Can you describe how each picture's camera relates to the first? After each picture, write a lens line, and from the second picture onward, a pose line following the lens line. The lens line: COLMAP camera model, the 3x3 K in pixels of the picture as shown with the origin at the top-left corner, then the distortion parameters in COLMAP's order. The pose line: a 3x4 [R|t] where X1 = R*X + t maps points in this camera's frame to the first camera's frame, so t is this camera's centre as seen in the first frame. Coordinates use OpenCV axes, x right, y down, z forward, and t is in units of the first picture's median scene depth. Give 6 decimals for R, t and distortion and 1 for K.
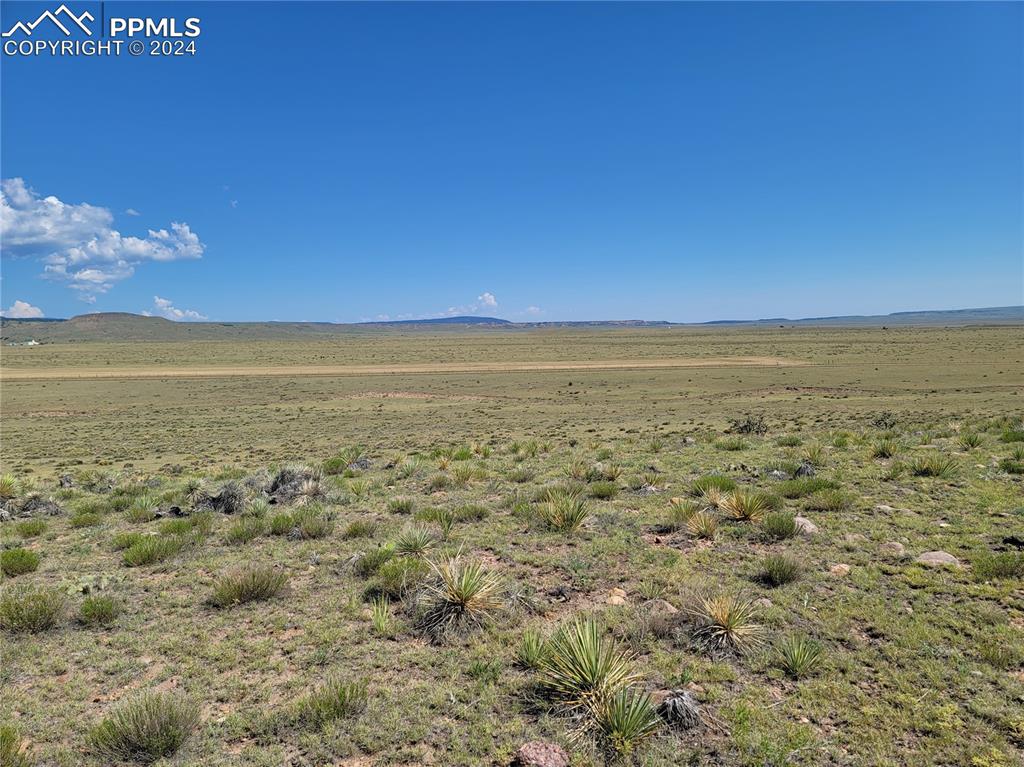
lens RADIAL K [[744.0, 0, 511.8], [0, 744.0, 386.0], [0, 0, 1]] dist [0.085788, -0.080496]
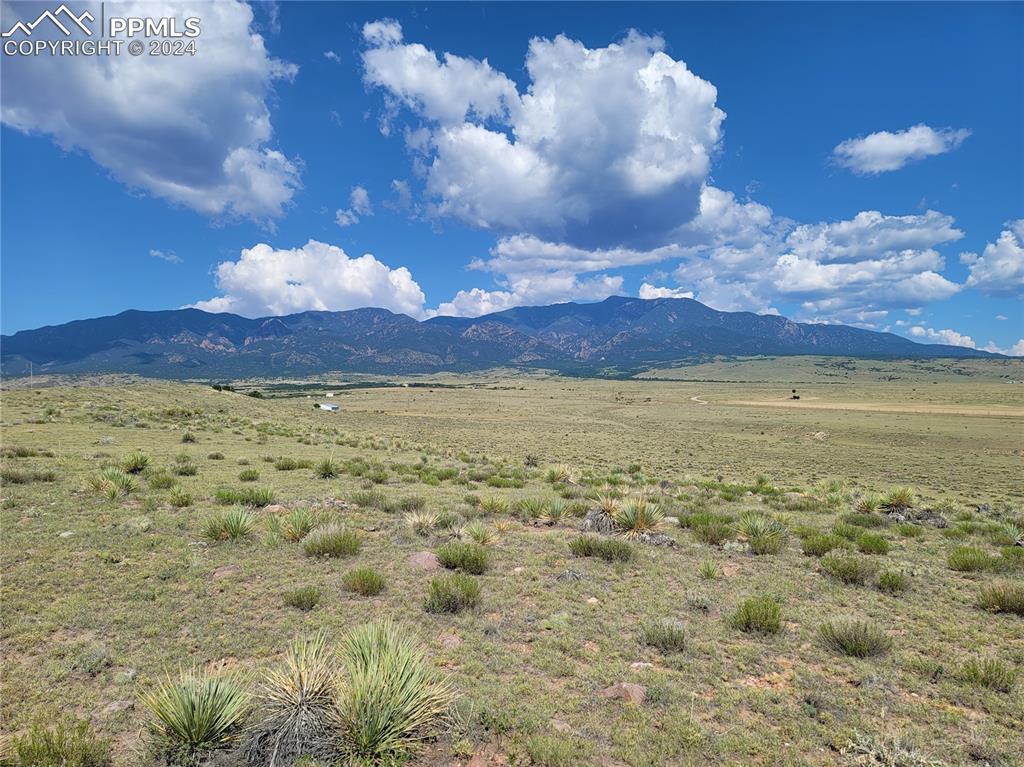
lens RADIAL K [[744.0, 0, 513.5], [0, 744.0, 389.5], [0, 0, 1]] dist [0.085788, -0.080496]
pose [[0.390662, 0.023632, -0.920231, 0.239027], [-0.065193, 0.997871, -0.002051, 0.001509], [0.918223, 0.060794, 0.391371, -0.090520]]
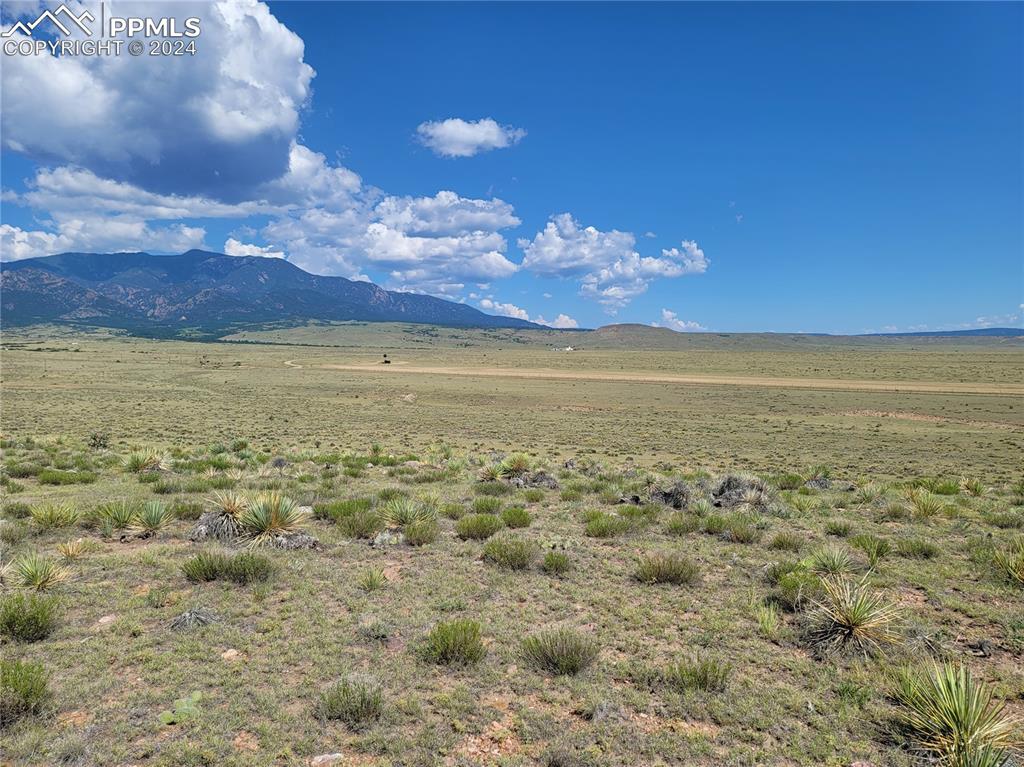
lens RADIAL K [[744.0, 0, 521.0], [0, 744.0, 388.4], [0, 0, 1]] dist [0.085788, -0.080496]
pose [[0.808516, 0.055674, -0.585834, 0.077866], [-0.062033, 0.998031, 0.009233, -0.005028], [0.585195, 0.028876, 0.810378, -0.042757]]
